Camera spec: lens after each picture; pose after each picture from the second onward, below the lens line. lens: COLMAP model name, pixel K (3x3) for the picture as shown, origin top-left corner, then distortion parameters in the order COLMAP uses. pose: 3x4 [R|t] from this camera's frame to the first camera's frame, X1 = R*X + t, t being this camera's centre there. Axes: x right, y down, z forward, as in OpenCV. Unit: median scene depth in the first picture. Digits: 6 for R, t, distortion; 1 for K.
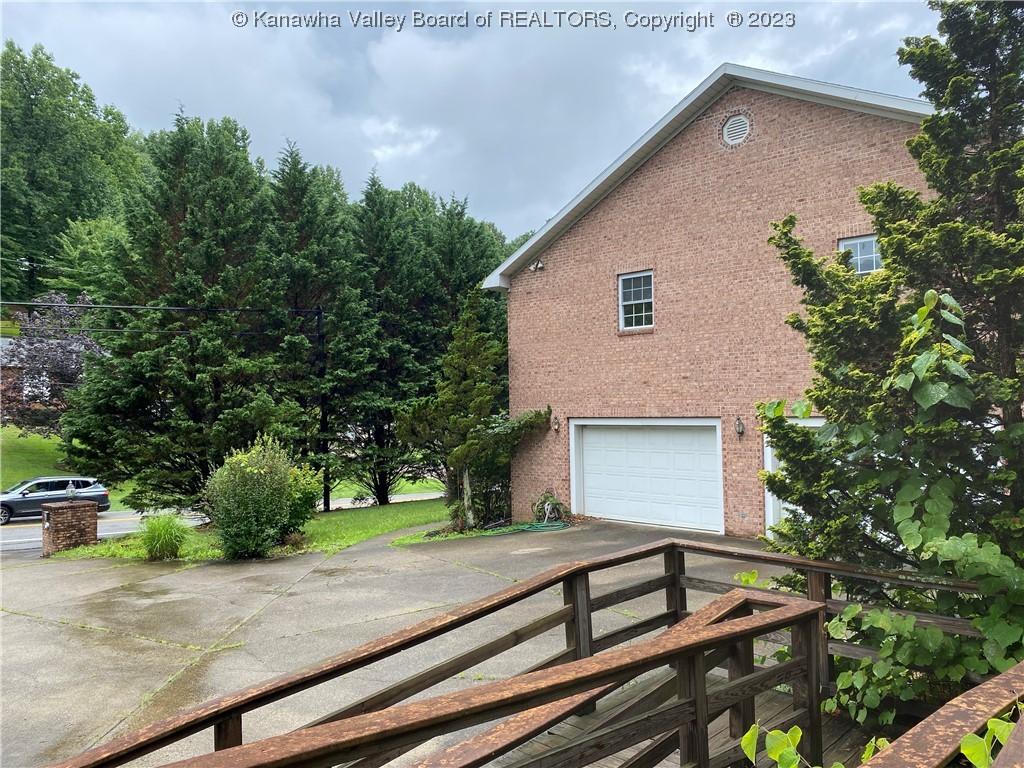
lens RADIAL K [[774.9, 0, 527.1], [0, 774.9, 391.3], [0, 0, 1]] dist [0.060563, -0.060292]
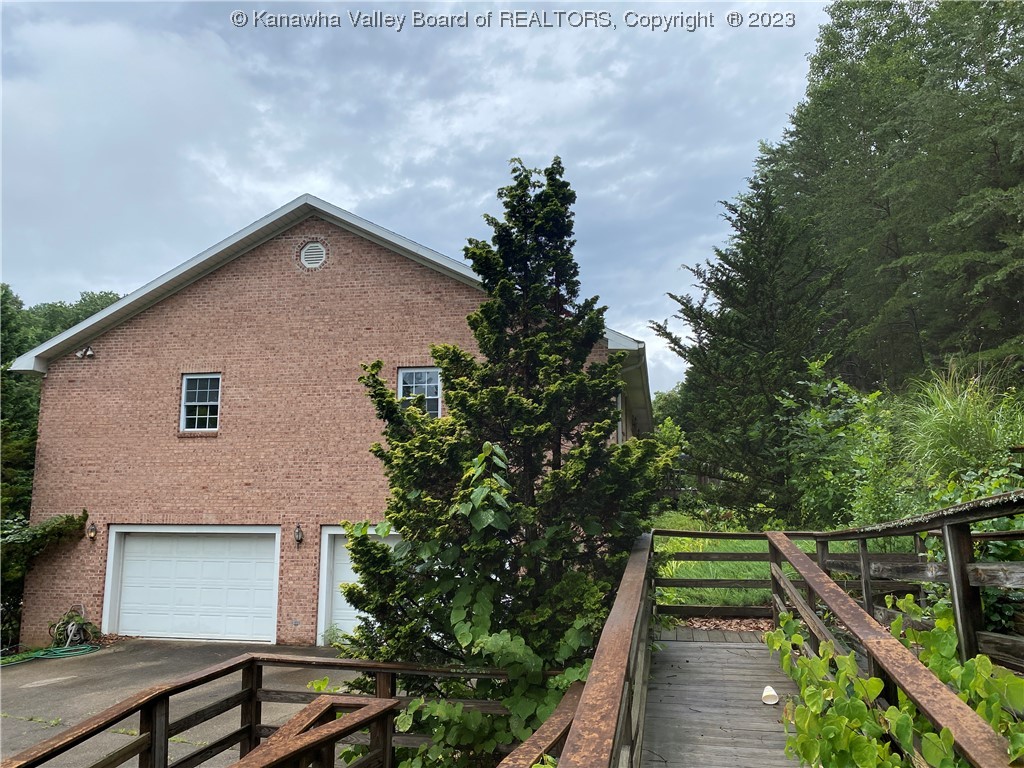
lens RADIAL K [[789.4, 0, 512.0], [0, 789.4, 384.0], [0, 0, 1]] dist [0.001749, 0.013872]
pose [[0.851478, 0.097057, 0.515330, -0.096294], [-0.027351, 0.989605, -0.141191, -0.025485], [-0.523676, 0.106126, 0.845281, -0.103430]]
